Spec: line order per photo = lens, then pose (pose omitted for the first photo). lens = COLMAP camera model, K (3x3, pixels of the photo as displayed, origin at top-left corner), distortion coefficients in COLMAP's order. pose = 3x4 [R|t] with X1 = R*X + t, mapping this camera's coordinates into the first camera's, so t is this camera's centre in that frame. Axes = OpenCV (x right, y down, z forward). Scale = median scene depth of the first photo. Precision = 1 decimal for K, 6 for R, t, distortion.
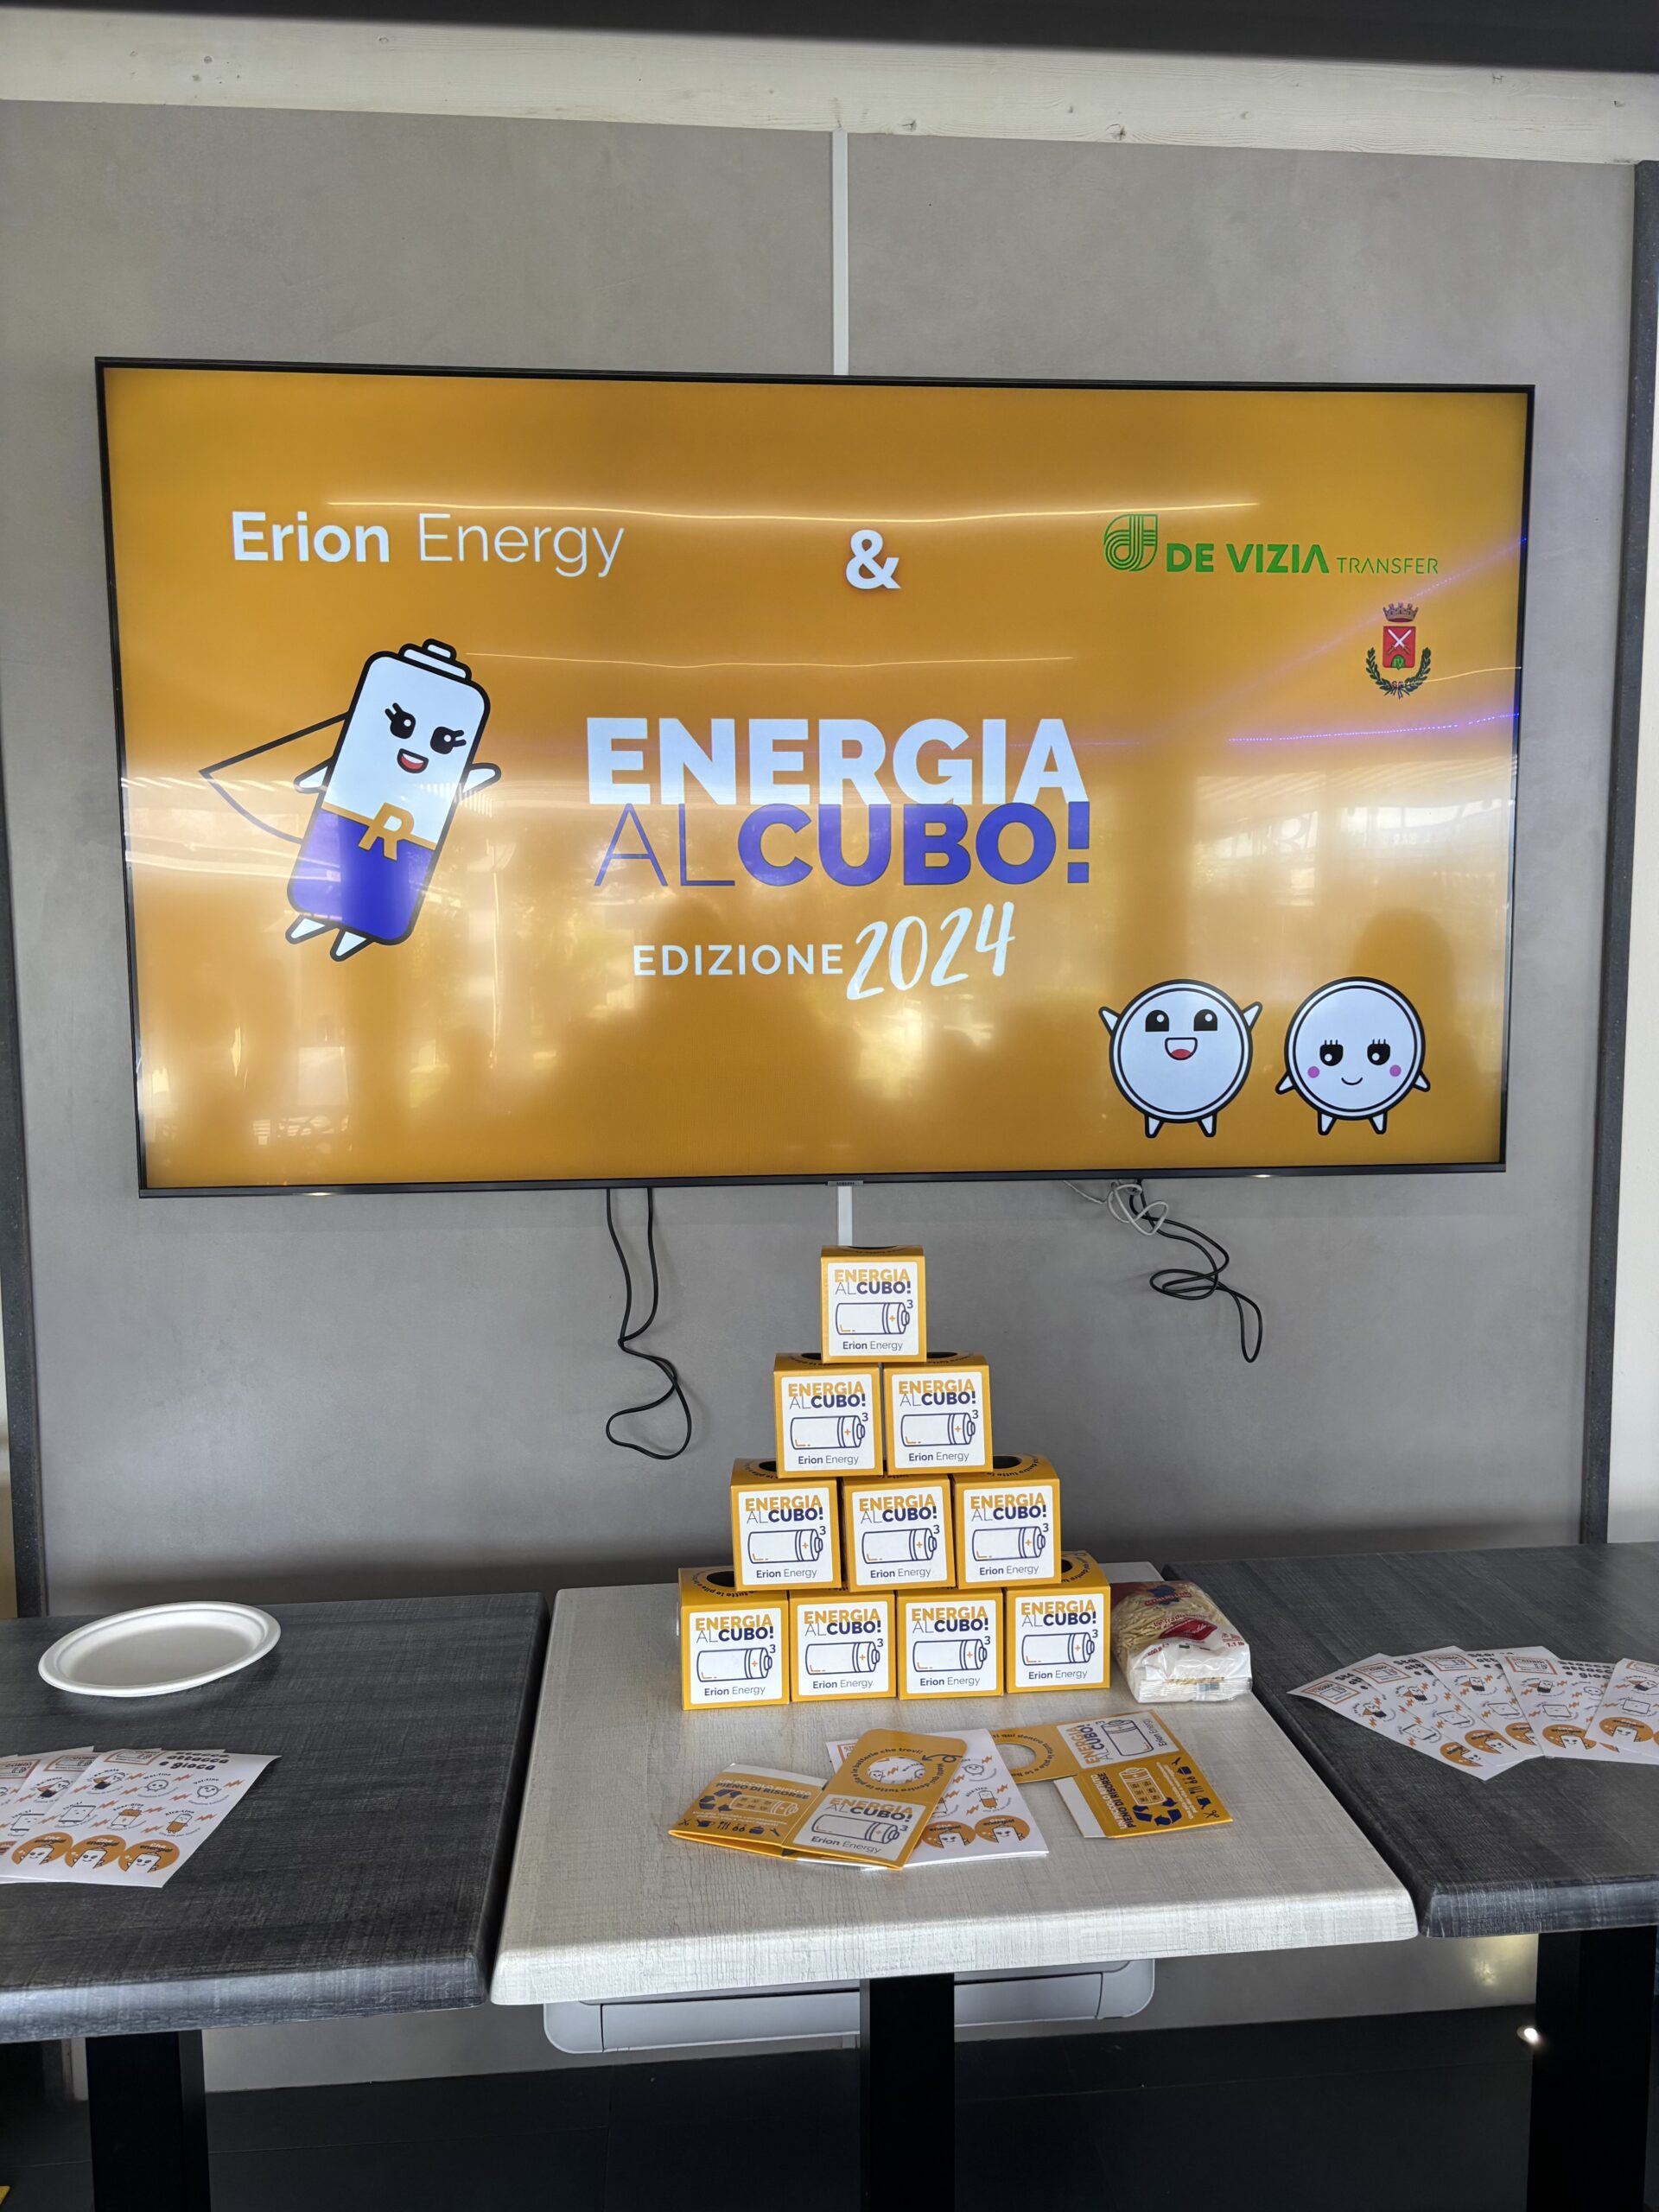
lens RADIAL K [[1705.5, 0, 869.1], [0, 1705.5, 1104.9], [0, 0, 1]] dist [0.058664, -0.071008]
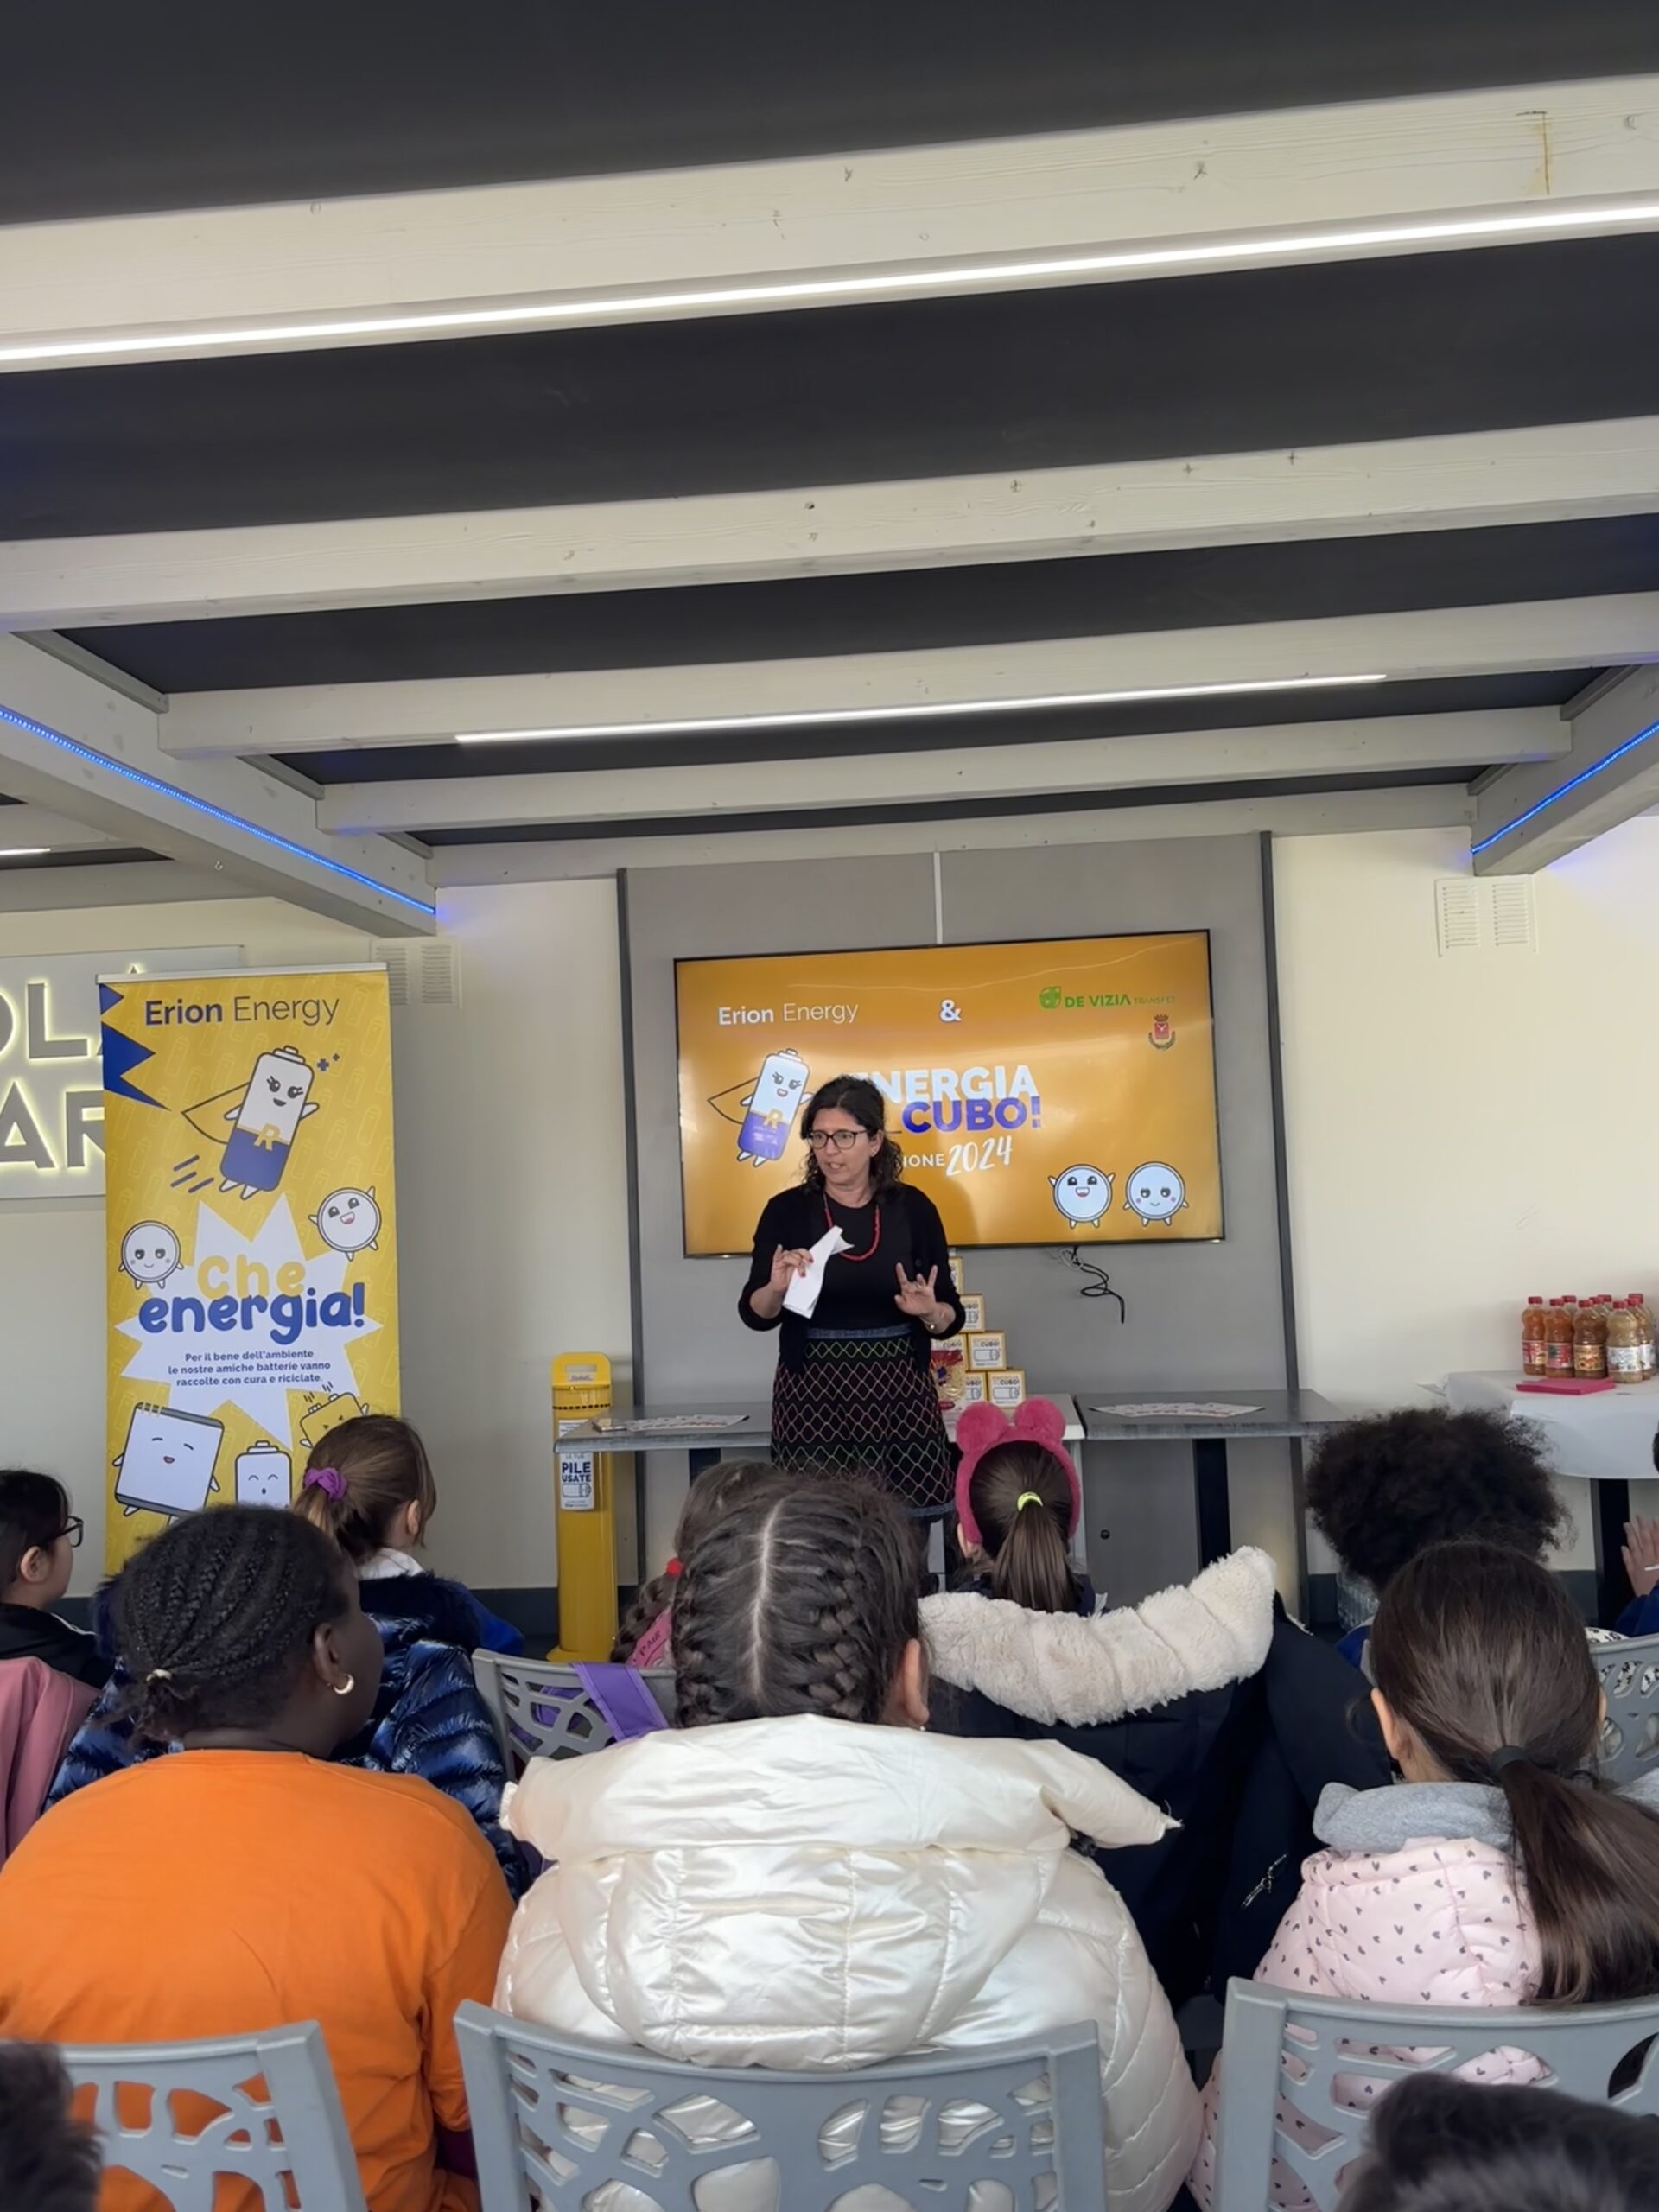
lens RADIAL K [[1878.6, 0, 815.9], [0, 1878.6, 1091.4], [0, 0, 1]] dist [0.053407, -0.069820]
pose [[0.978194, -0.041490, -0.203508, 0.374174], [0.012661, 0.989933, -0.140968, 0.206970], [0.207308, 0.135318, 0.968872, -1.787755]]
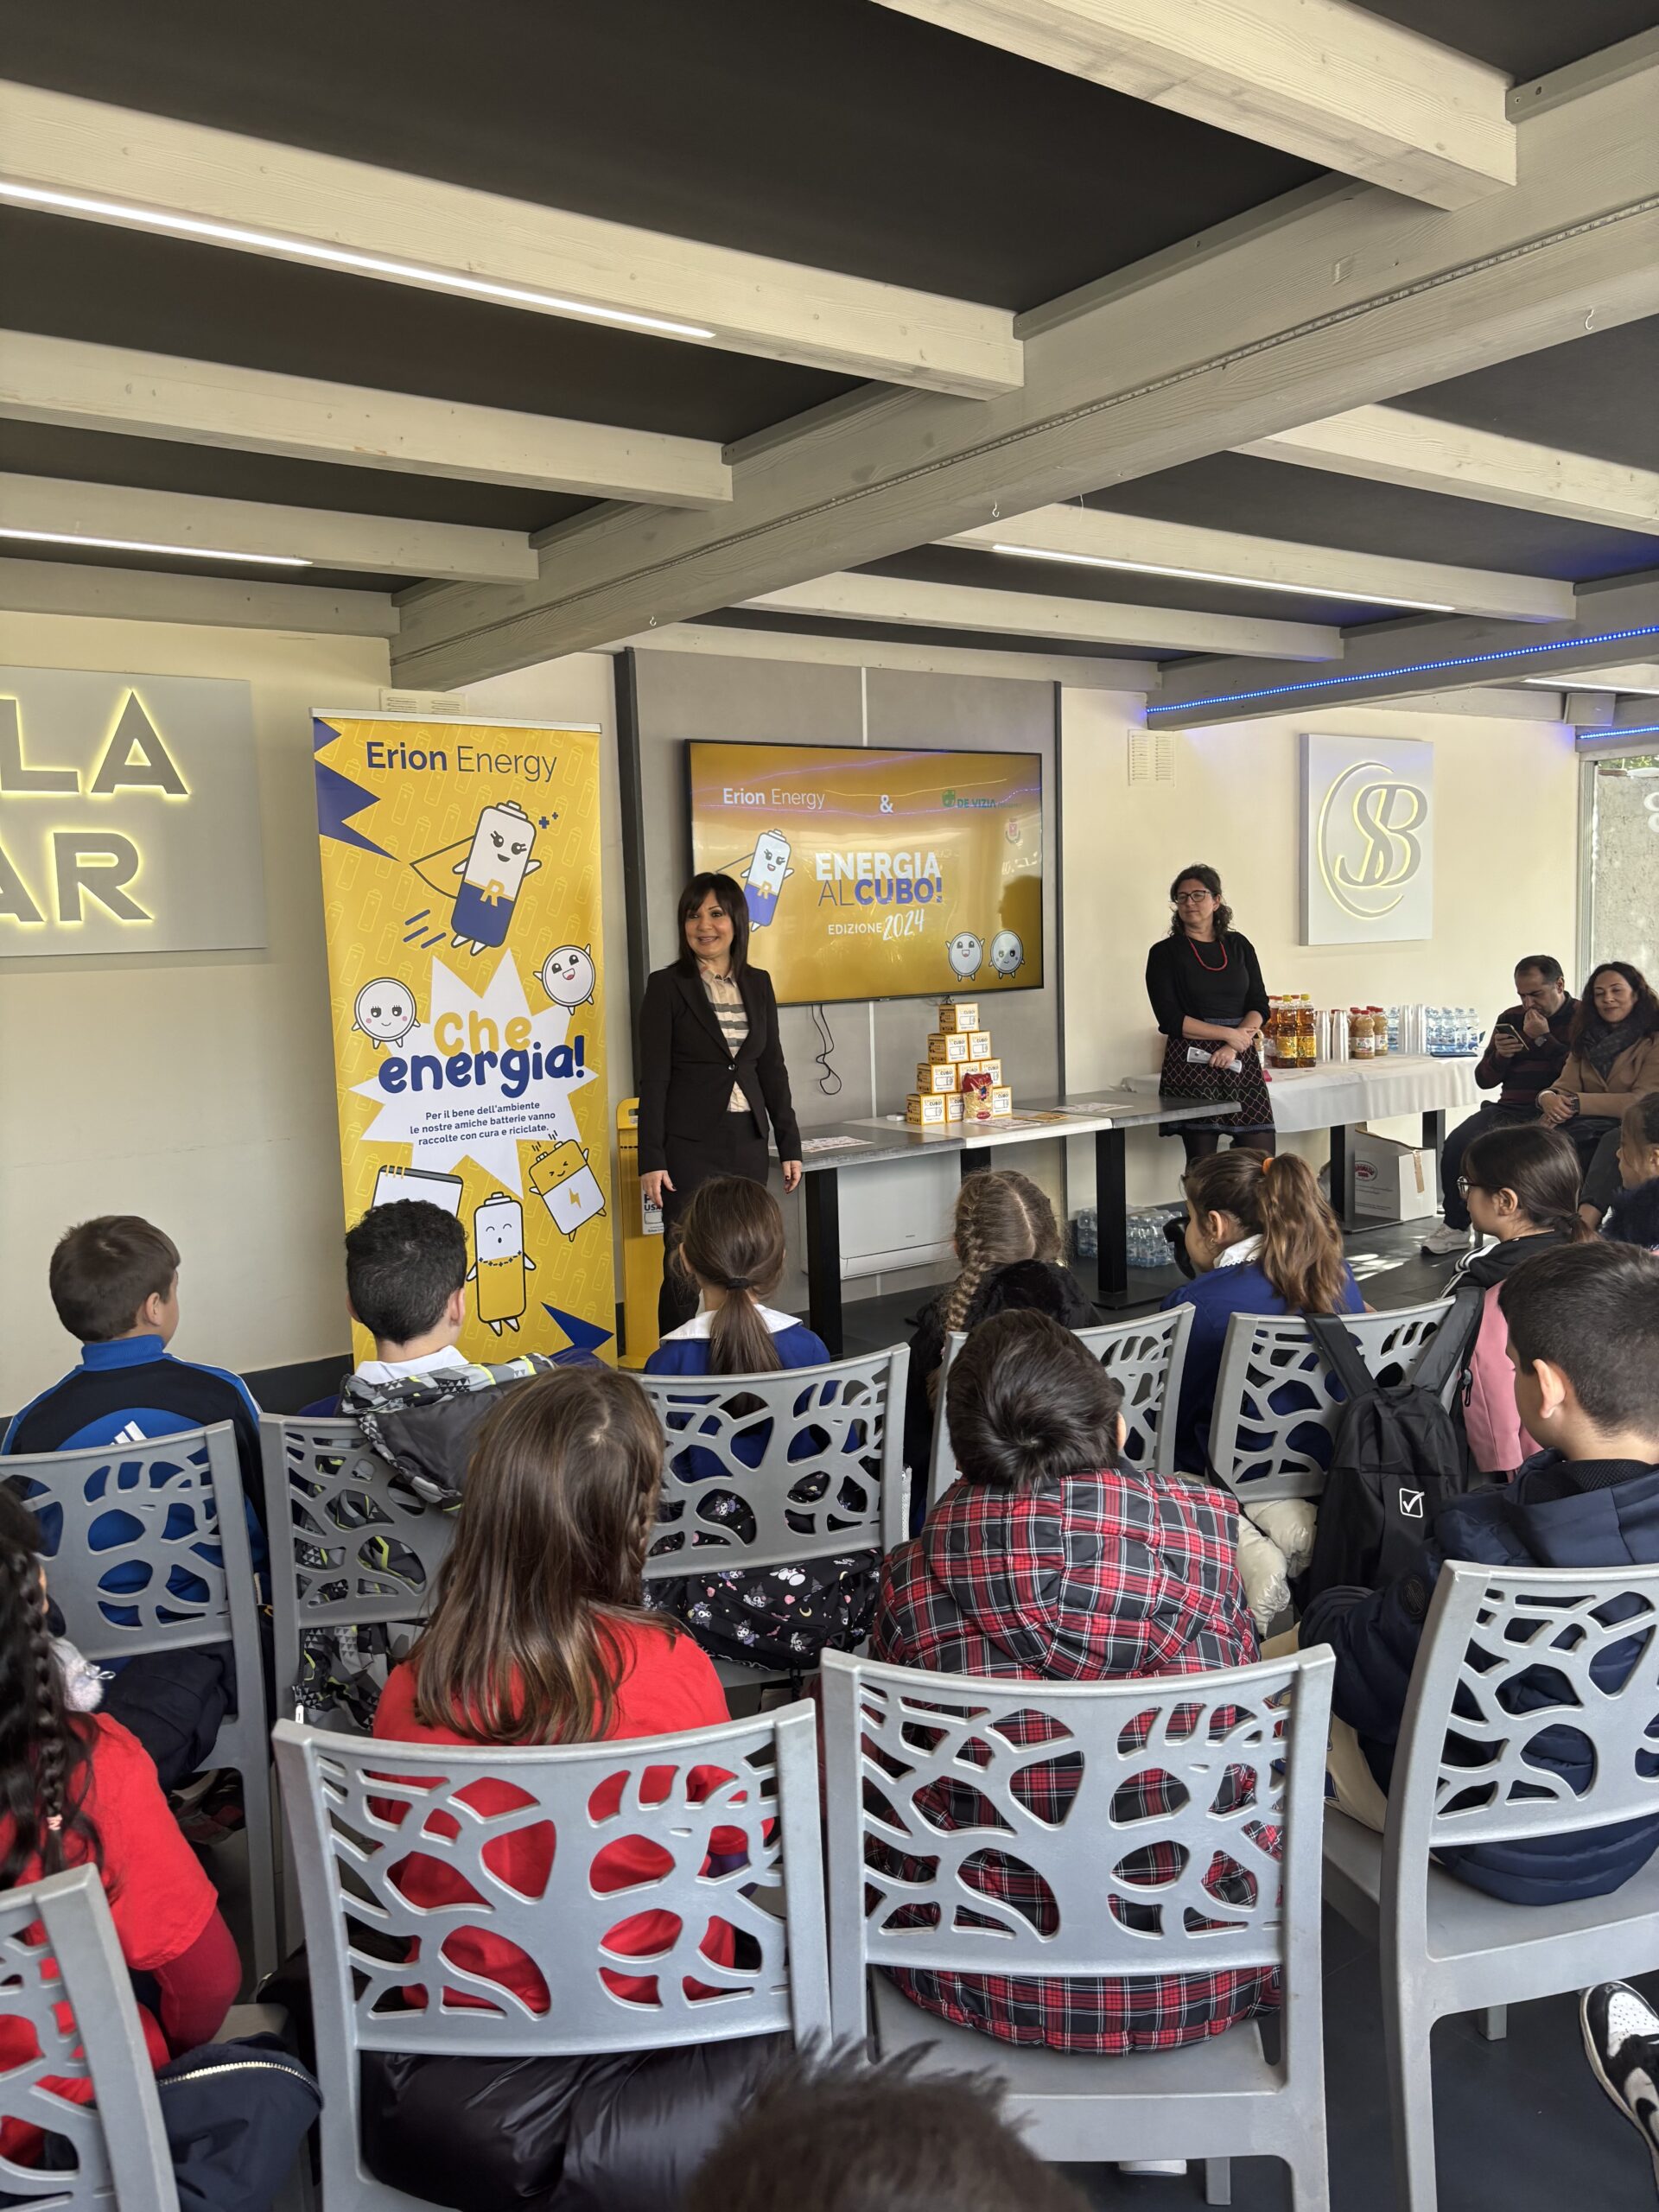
lens RADIAL K [[1705.5, 0, 833.8], [0, 1705.5, 1108.7], [0, 0, 1]] dist [0.058664, -0.071008]
pose [[0.858421, -0.076066, 0.507274, -1.722718], [0.074208, 0.996956, 0.023918, 0.167500], [-0.507549, 0.017112, 0.861453, -1.674812]]
